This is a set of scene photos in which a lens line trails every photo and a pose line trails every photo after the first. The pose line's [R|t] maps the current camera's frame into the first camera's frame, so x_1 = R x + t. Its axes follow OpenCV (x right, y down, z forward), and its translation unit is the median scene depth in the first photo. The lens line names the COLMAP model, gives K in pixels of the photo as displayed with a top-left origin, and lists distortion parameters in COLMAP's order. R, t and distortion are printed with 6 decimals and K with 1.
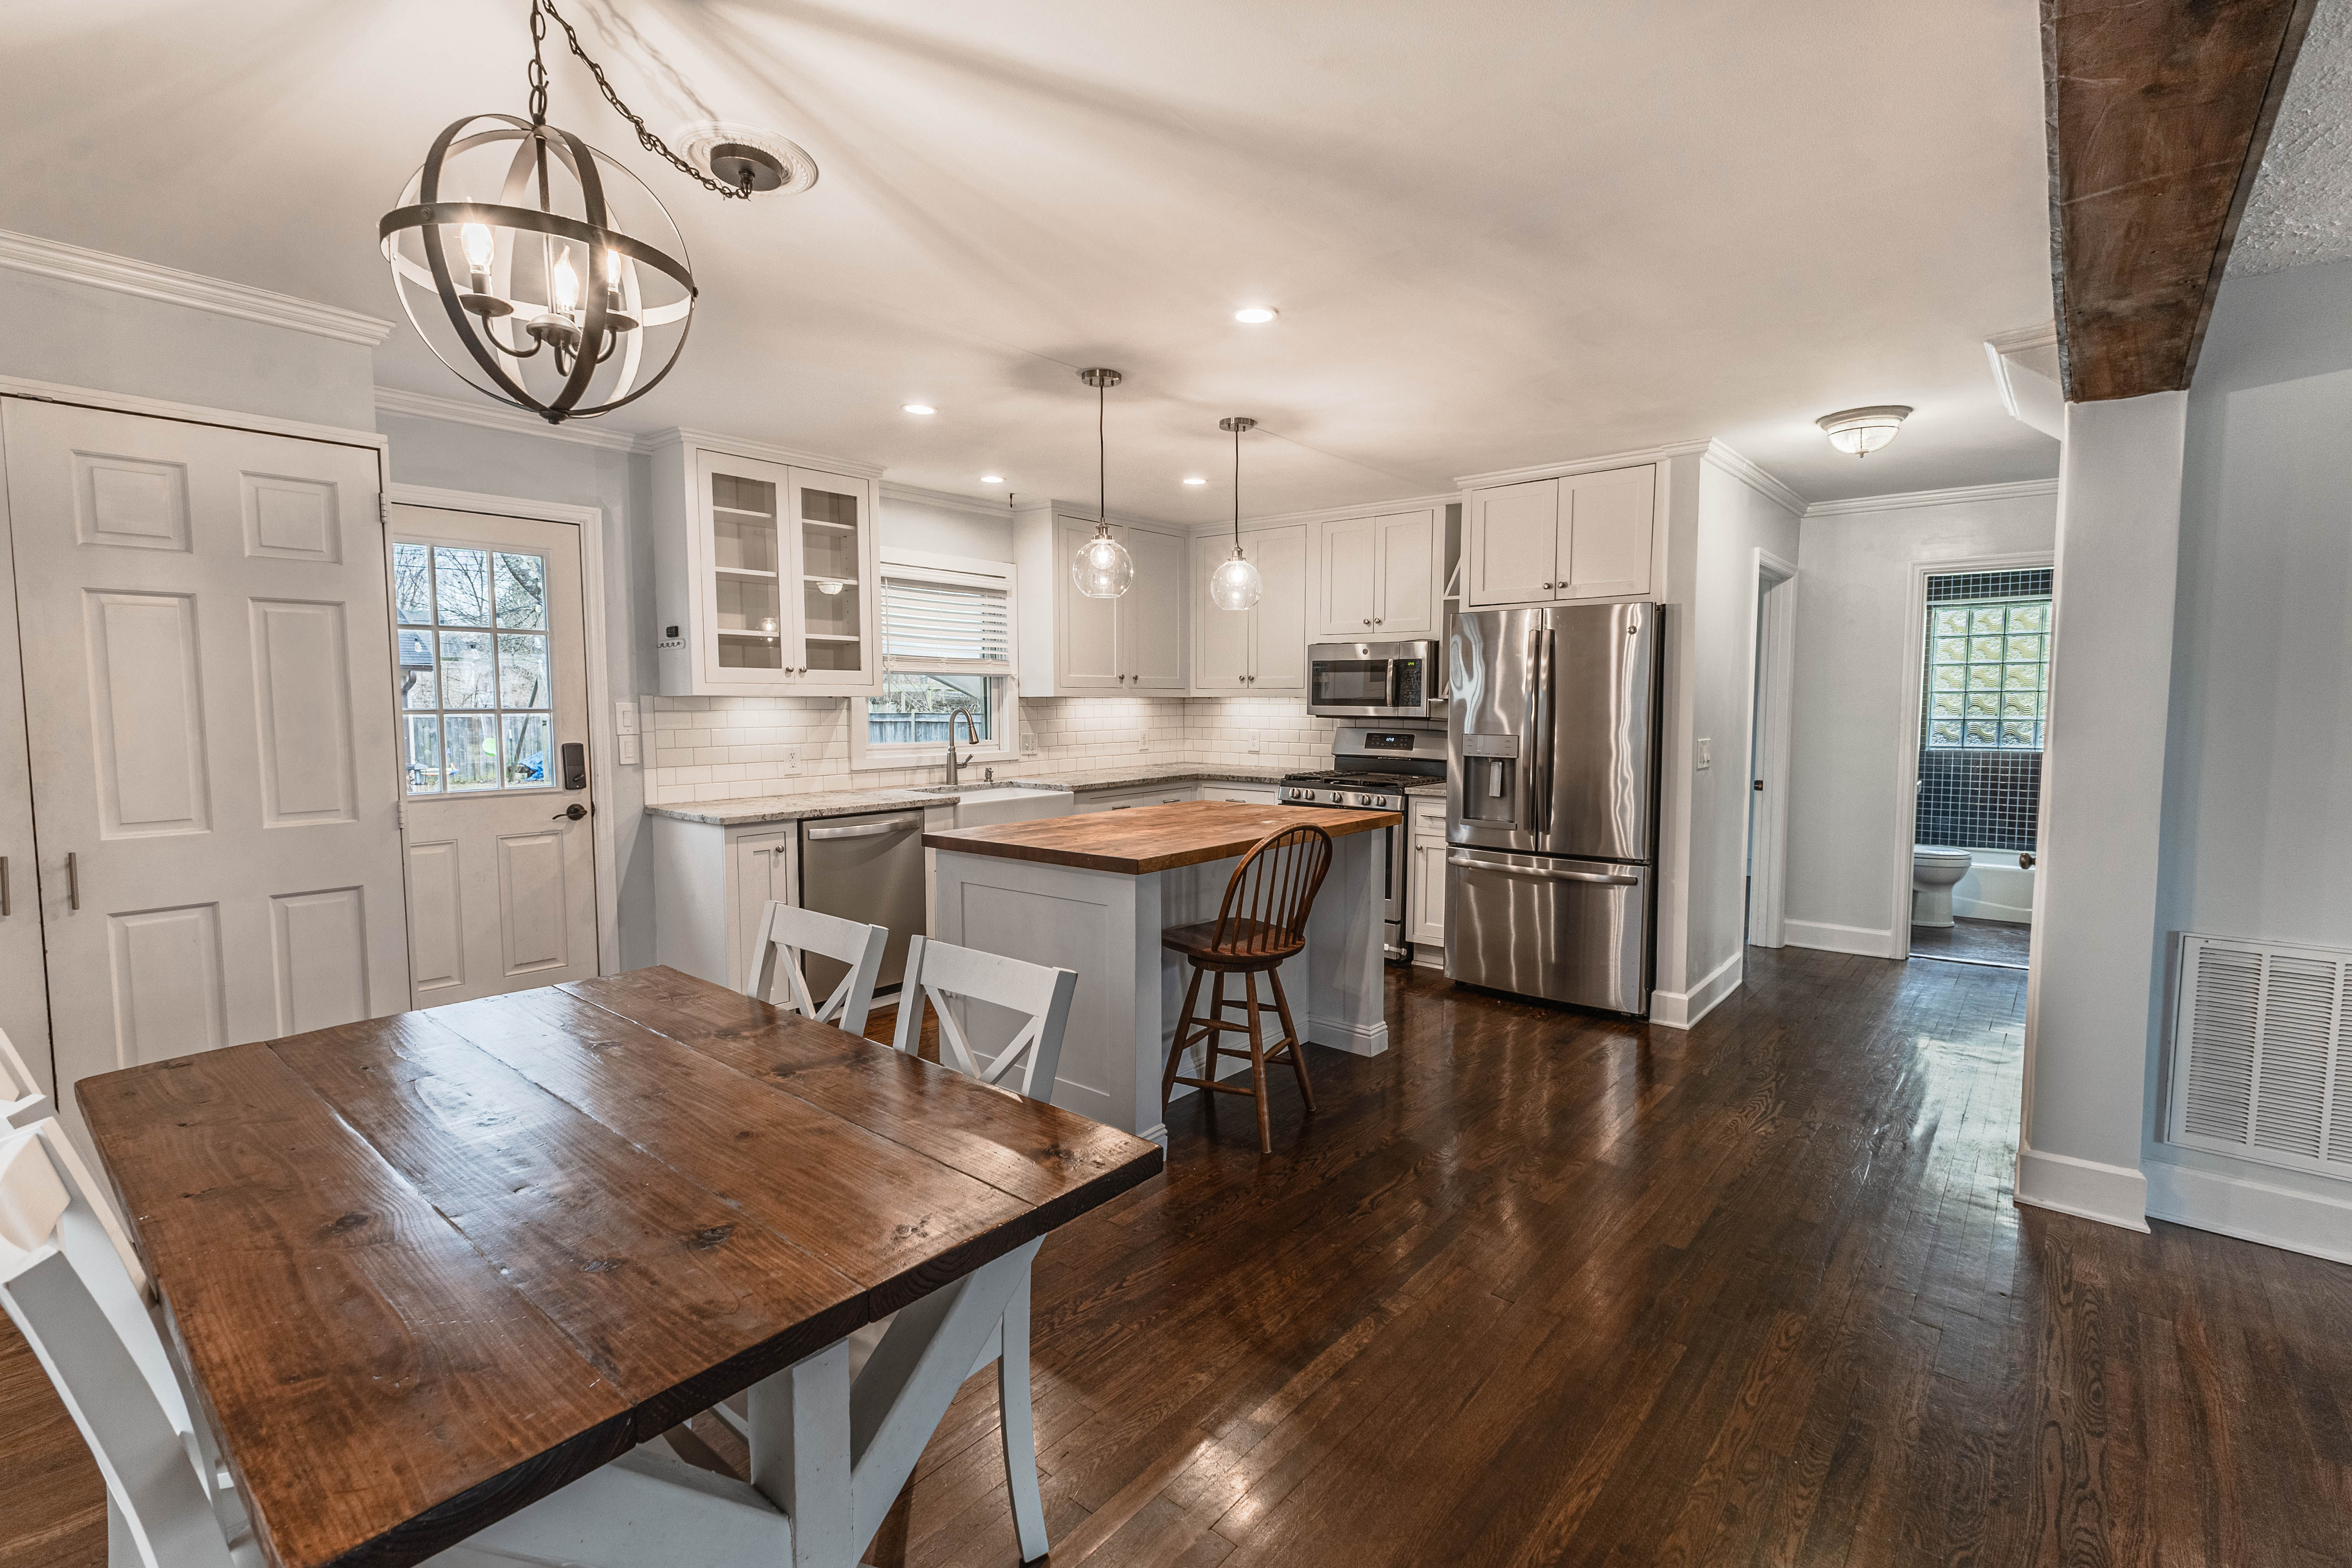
lens RADIAL K [[1039.6, 0, 1148.7], [0, 1039.6, 774.3], [0, 0, 1]] dist [0.021780, -0.000215]
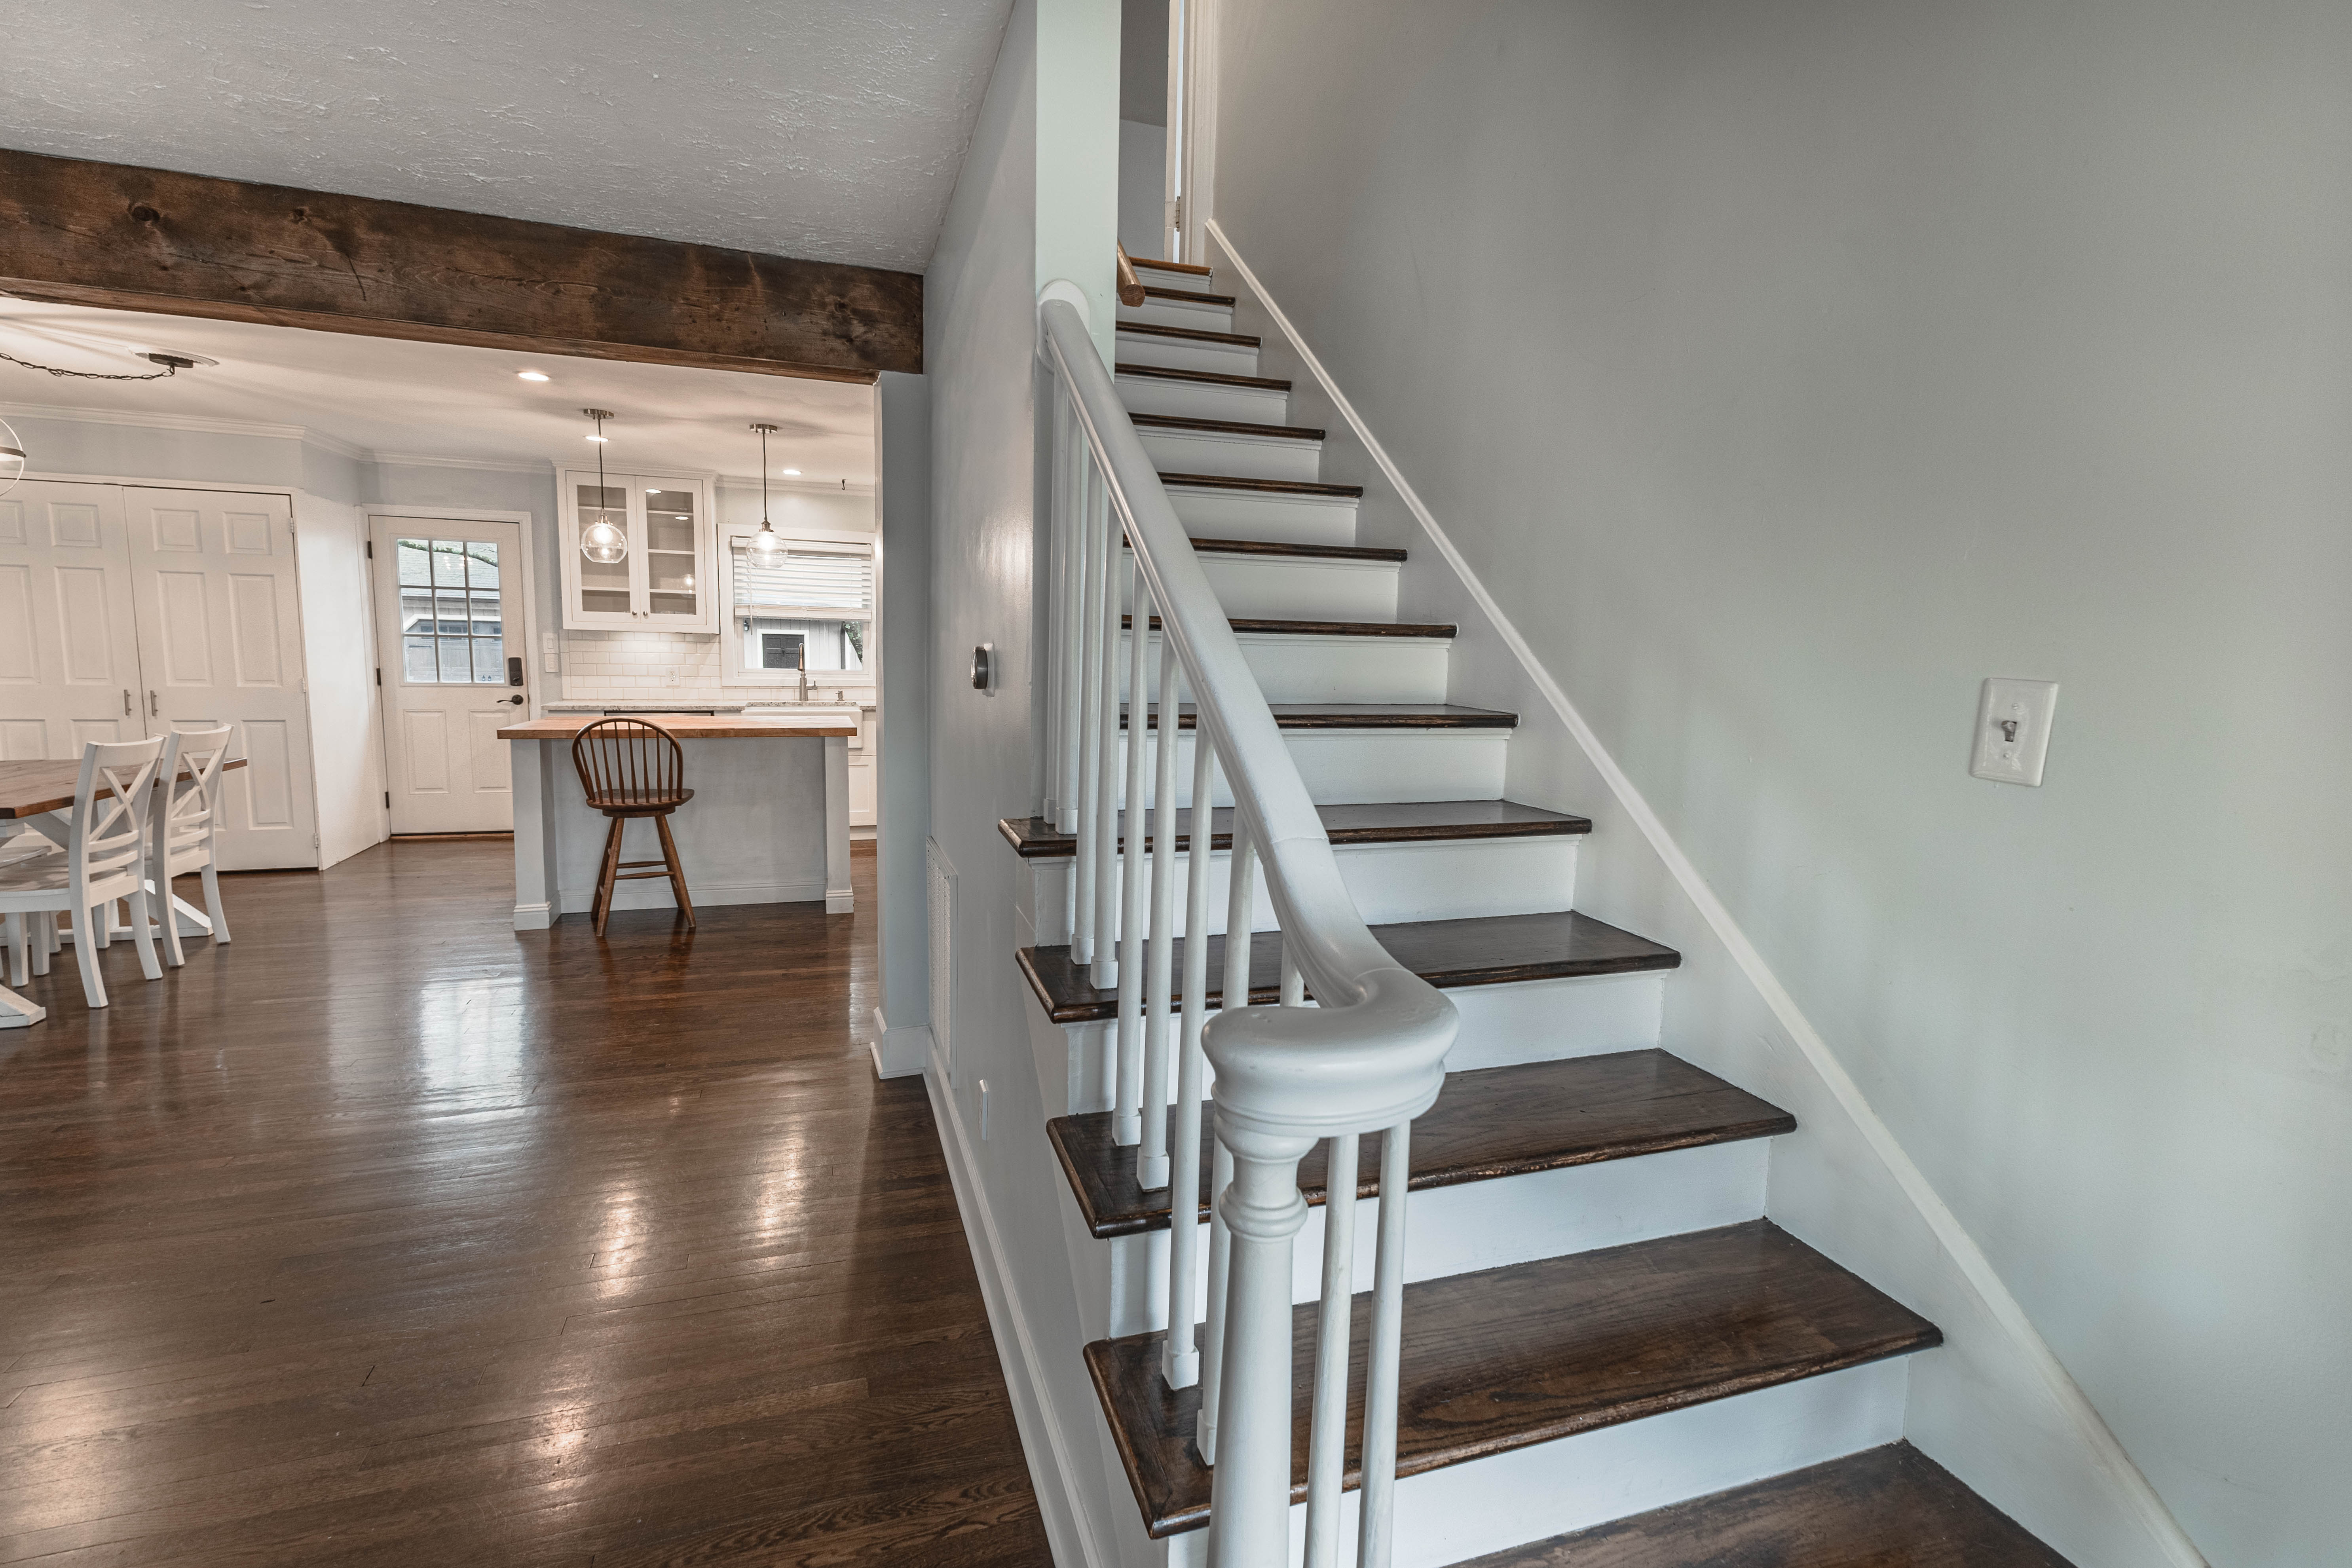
lens RADIAL K [[1039.5, 0, 1148.7], [0, 1039.5, 774.3], [0, 0, 1]] dist [0.021780, -0.000215]
pose [[0.854435, 0.082414, -0.512980, 1.118400], [-0.059203, 0.996352, 0.061461, -0.006795], [0.516174, -0.022144, 0.856197, 0.097764]]
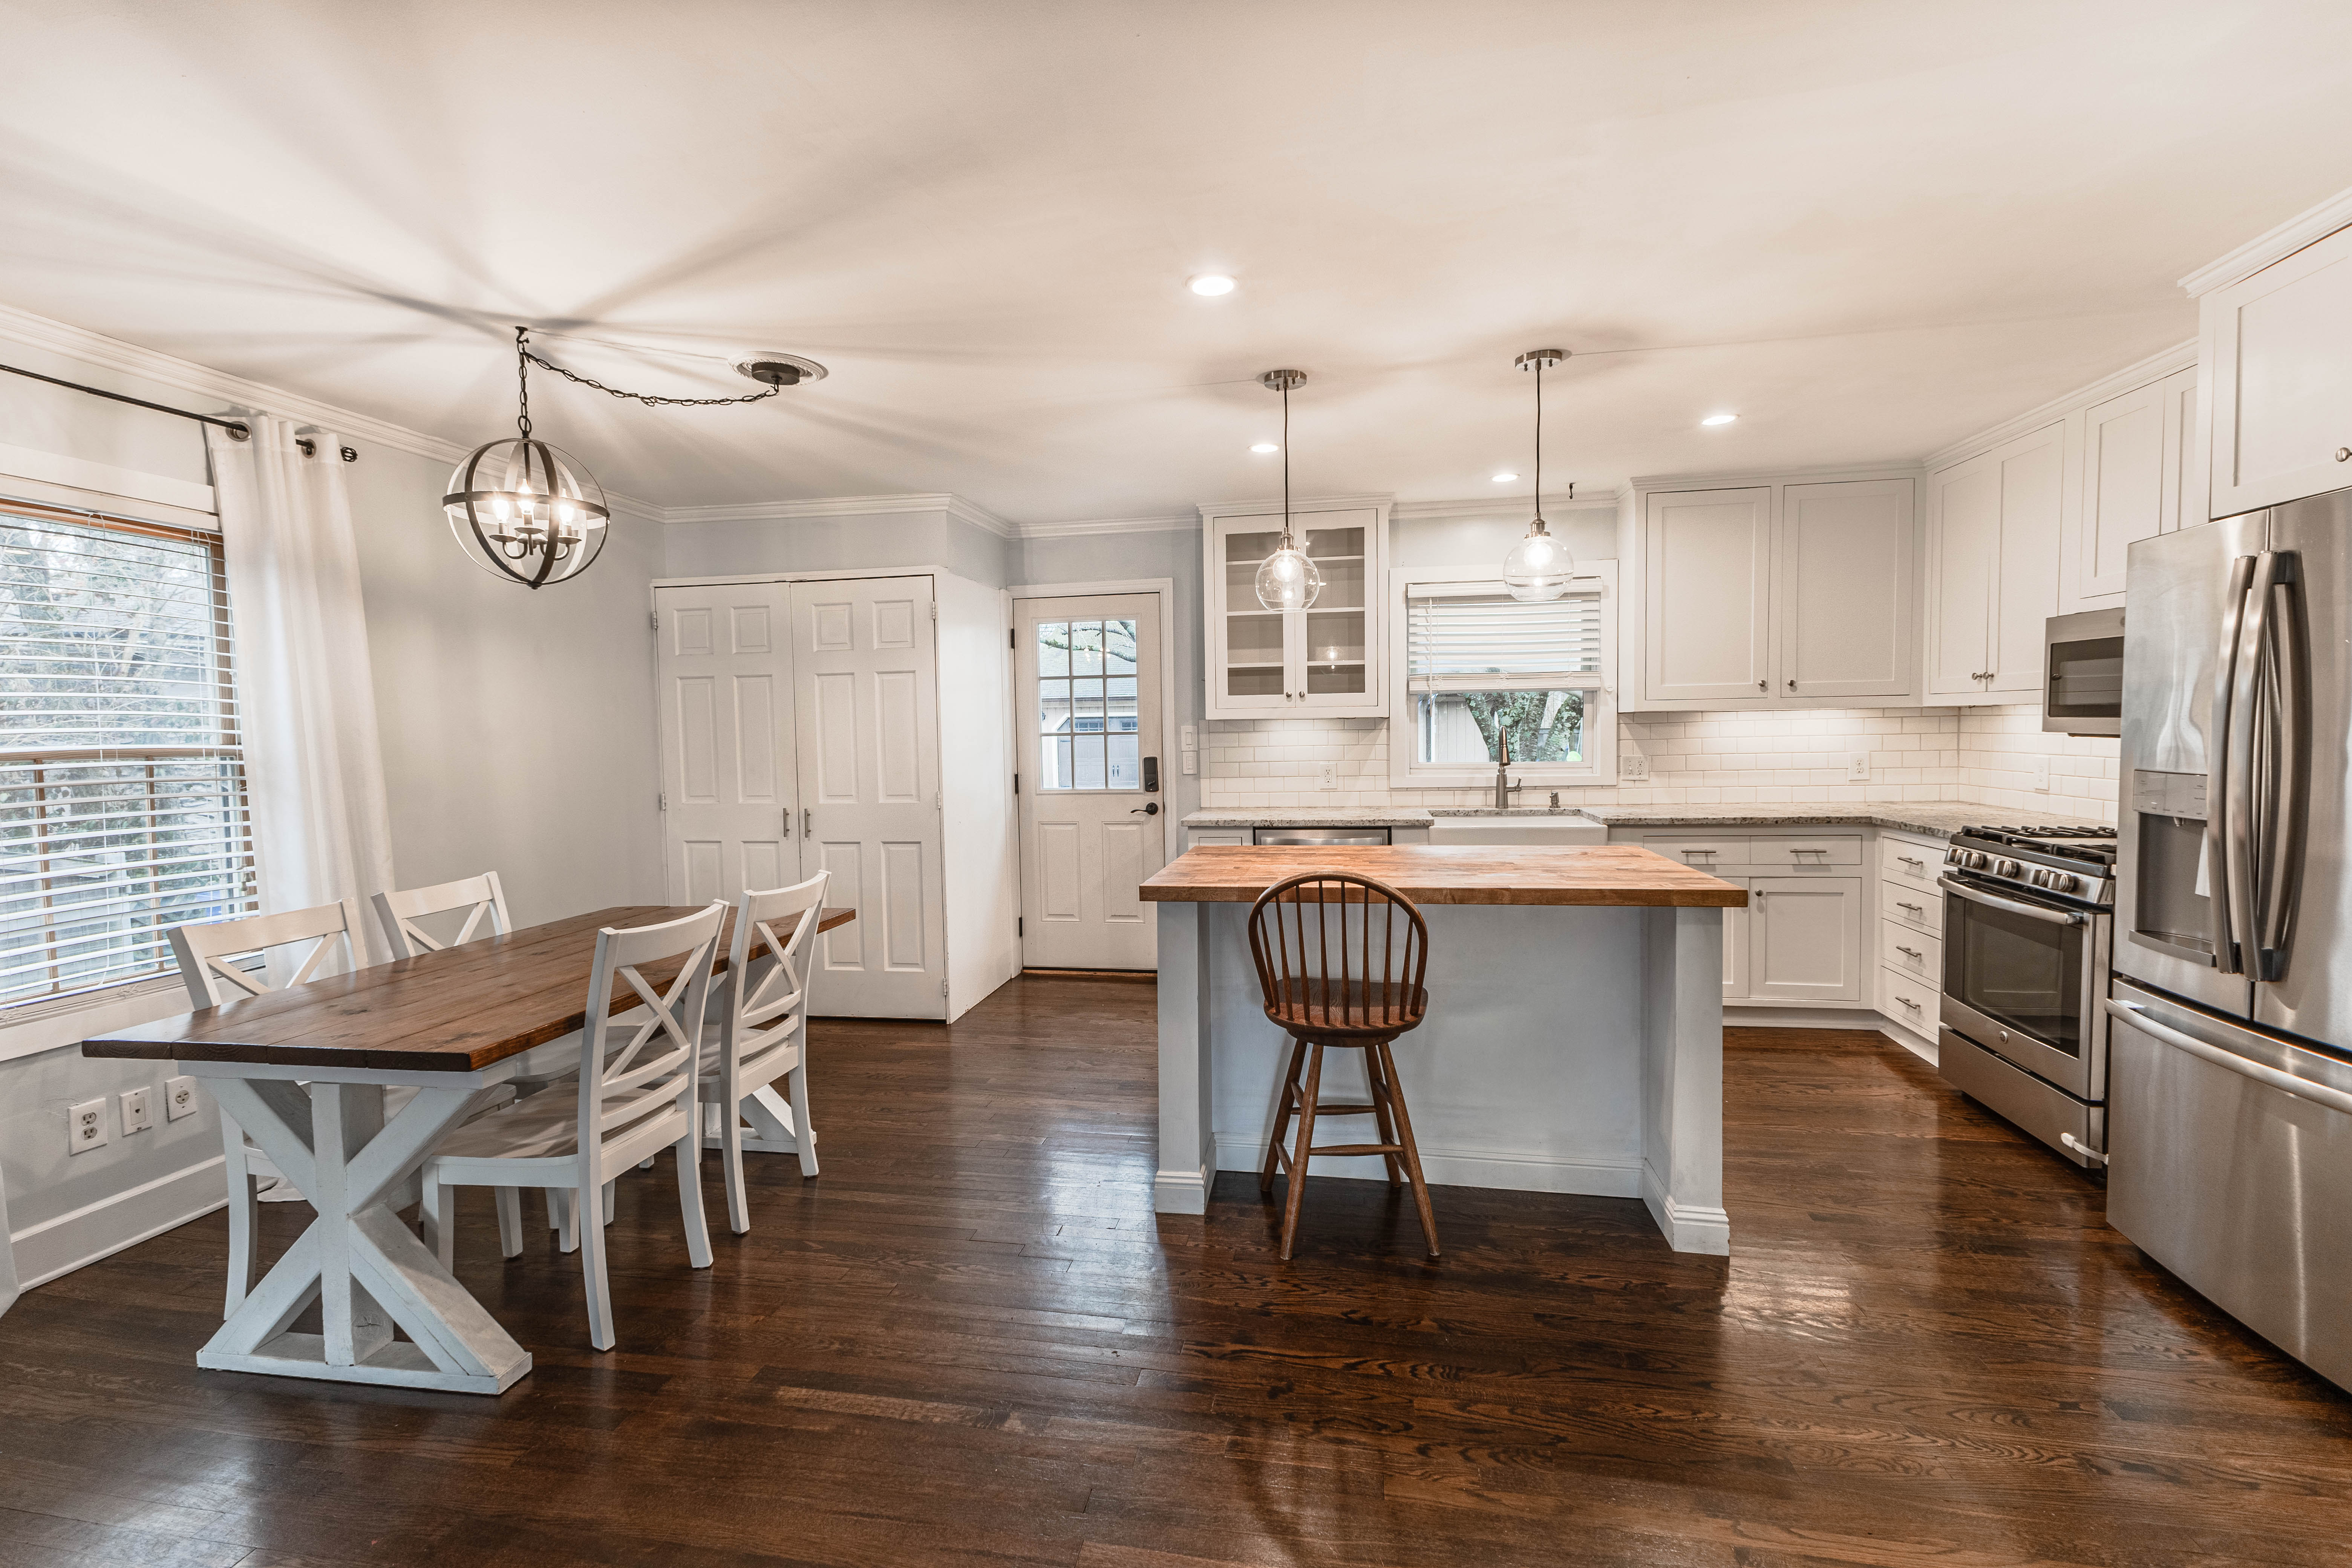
lens RADIAL K [[1003.5, 0, 1198.0], [0, 1003.5, 777.6], [0, 0, 1]] dist [-0.000908, -0.000097]
pose [[0.520900, 0.037156, -0.852808, 0.550311], [-0.043278, 0.998917, 0.017087, -0.027124], [0.852520, 0.028008, 0.521944, 0.372669]]
